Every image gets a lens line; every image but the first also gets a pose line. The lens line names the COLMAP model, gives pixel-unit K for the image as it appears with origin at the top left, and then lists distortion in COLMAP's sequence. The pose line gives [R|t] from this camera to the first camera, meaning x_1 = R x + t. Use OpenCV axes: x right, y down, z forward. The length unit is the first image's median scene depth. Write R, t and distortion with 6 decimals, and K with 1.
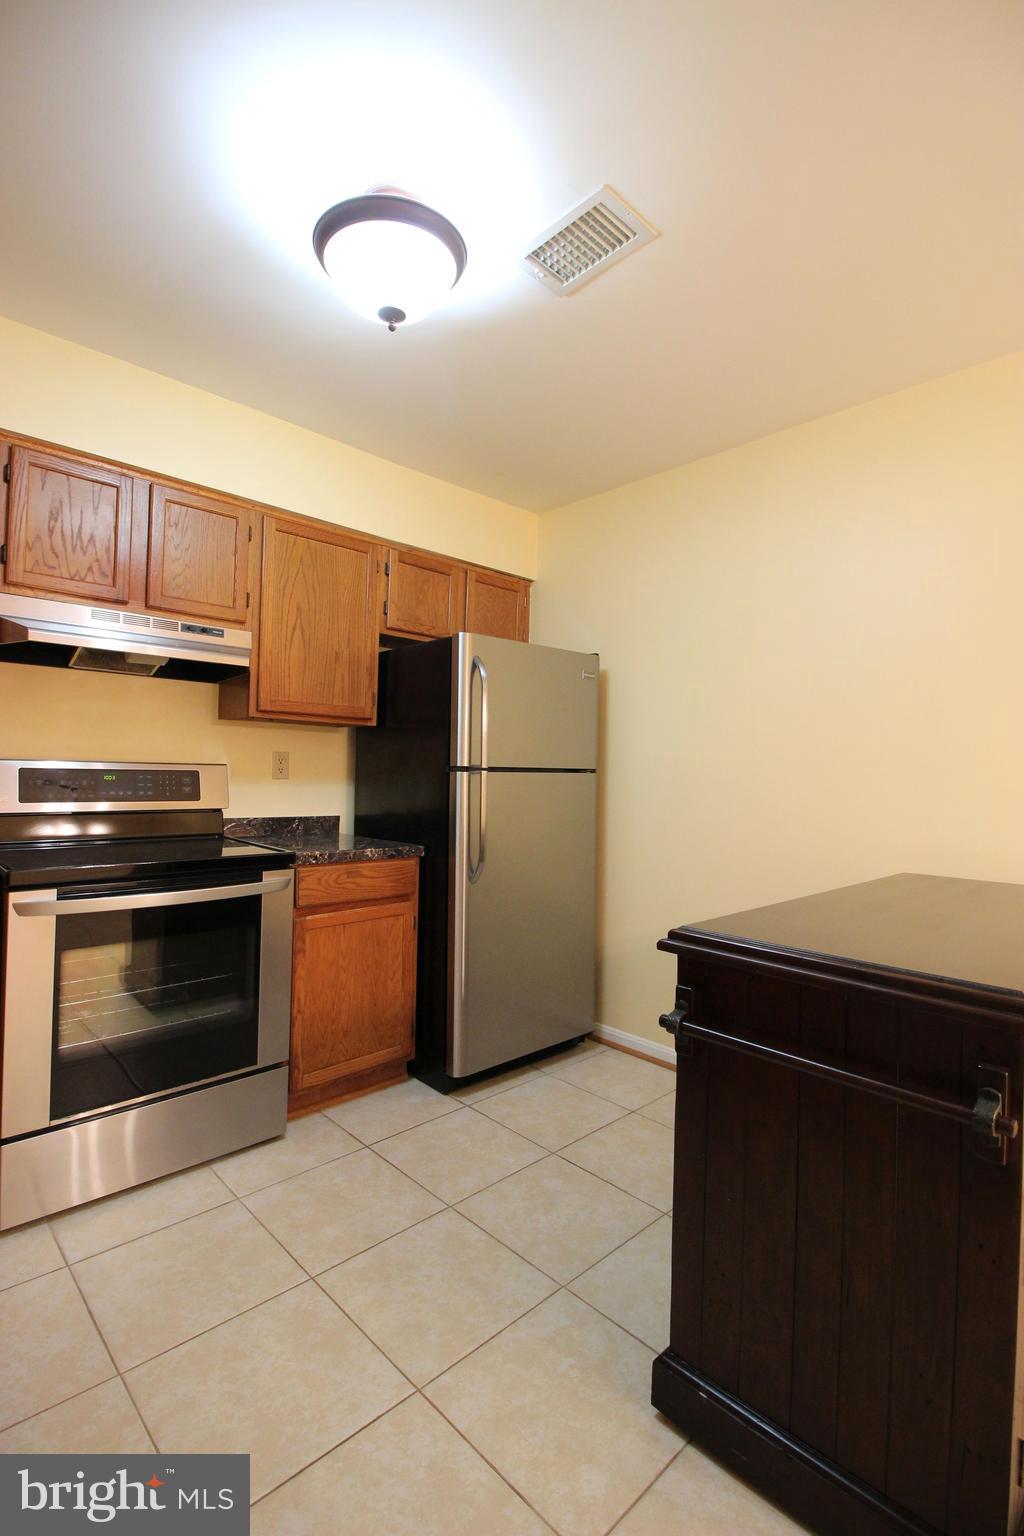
lens RADIAL K [[712.8, 0, 510.6], [0, 712.8, 762.3], [0, 0, 1]] dist [-0.015957, -0.003030]
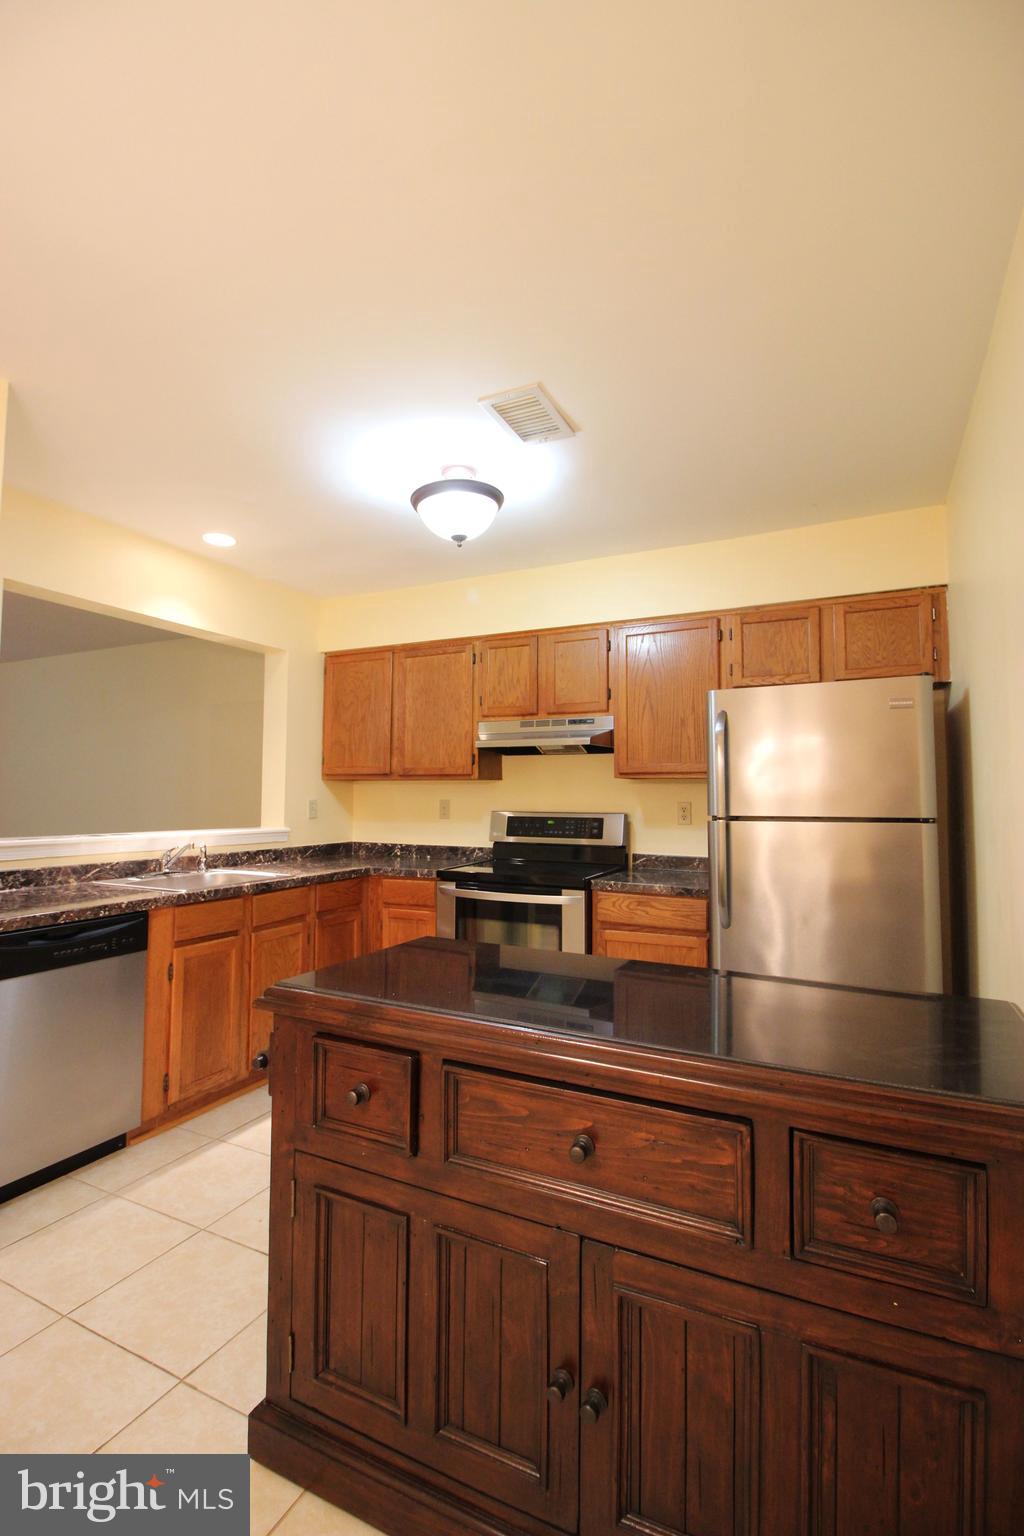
lens RADIAL K [[712.8, 0, 507.2], [0, 712.8, 771.4], [0, 0, 1]] dist [-0.015957, -0.003030]
pose [[0.328540, -0.053467, -0.942975, 0.870386], [0.012866, 0.998557, -0.052136, -0.009705], [0.944402, 0.004996, 0.328754, 0.371036]]
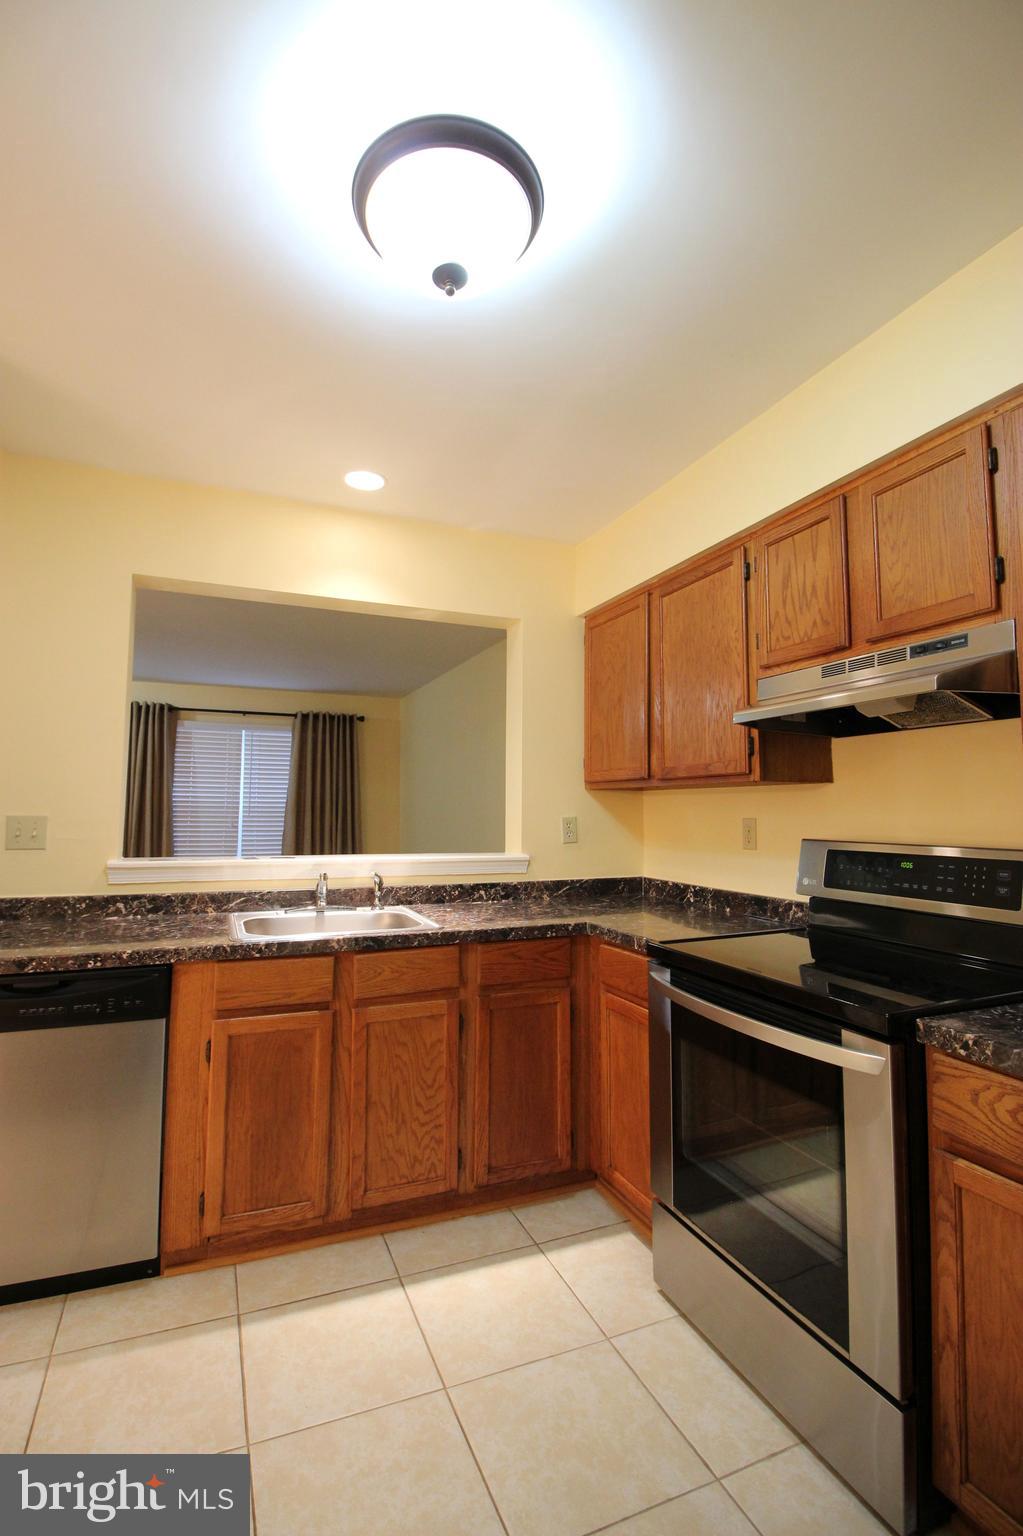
lens RADIAL K [[712.8, 0, 502.4], [0, 712.8, 757.4], [0, 0, 1]] dist [-0.015957, -0.003030]
pose [[-0.376503, -0.092880, -0.921748, 0.309718], [-0.002250, 0.995050, -0.099347, -0.016580], [0.926413, -0.035330, -0.374848, 0.851638]]
